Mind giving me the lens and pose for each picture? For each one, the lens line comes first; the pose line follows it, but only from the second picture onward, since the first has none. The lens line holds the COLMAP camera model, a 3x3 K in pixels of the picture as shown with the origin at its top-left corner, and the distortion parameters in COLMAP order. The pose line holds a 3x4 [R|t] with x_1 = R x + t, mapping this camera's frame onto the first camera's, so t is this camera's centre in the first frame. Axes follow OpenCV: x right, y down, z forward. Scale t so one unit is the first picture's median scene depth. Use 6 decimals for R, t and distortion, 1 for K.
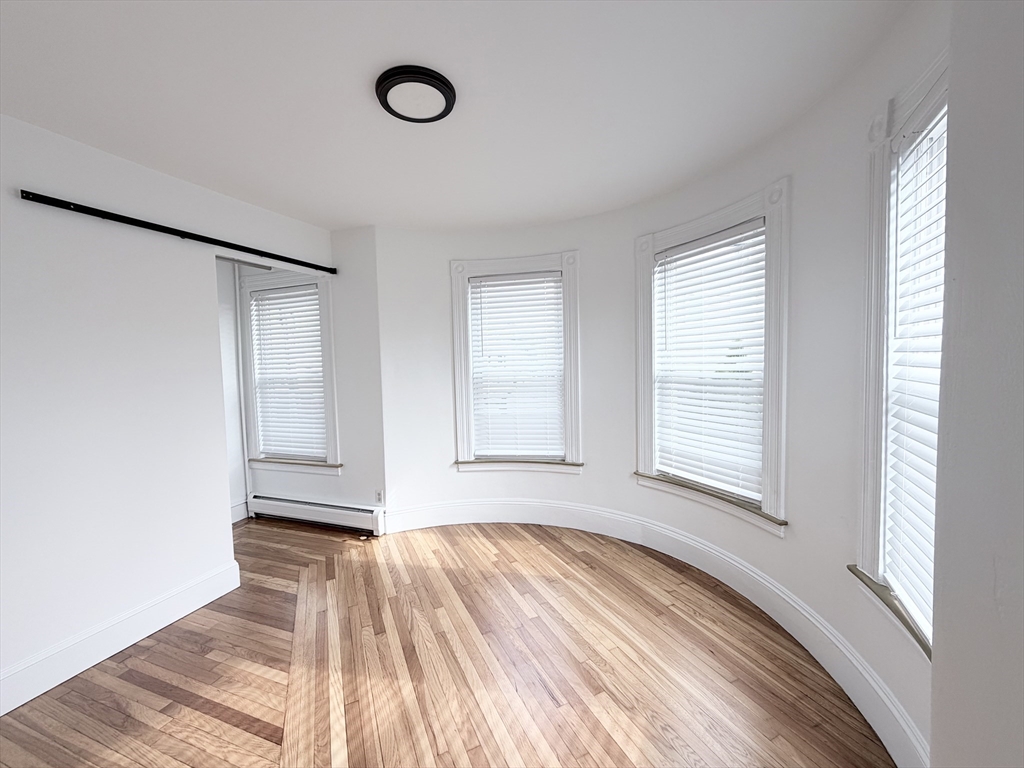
lens RADIAL K [[410.0, 0, 509.4], [0, 410.0, 382.6], [0, 0, 1]] dist [0.004610, -0.000114]
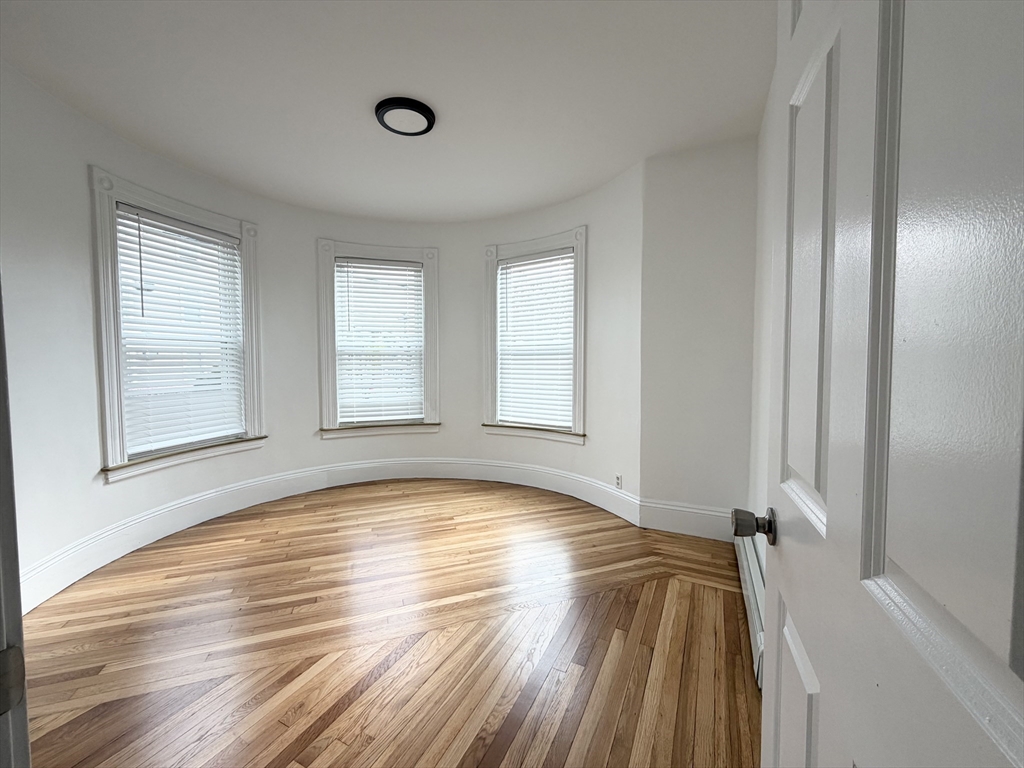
lens RADIAL K [[410.0, 0, 507.6], [0, 410.0, 382.6], [0, 0, 1]] dist [0.004610, -0.000114]
pose [[0.104114, -0.020257, 0.994359, -0.847650], [0.058326, 0.998196, 0.014228, 0.095630], [-0.992854, 0.056515, 0.105108, 0.319814]]
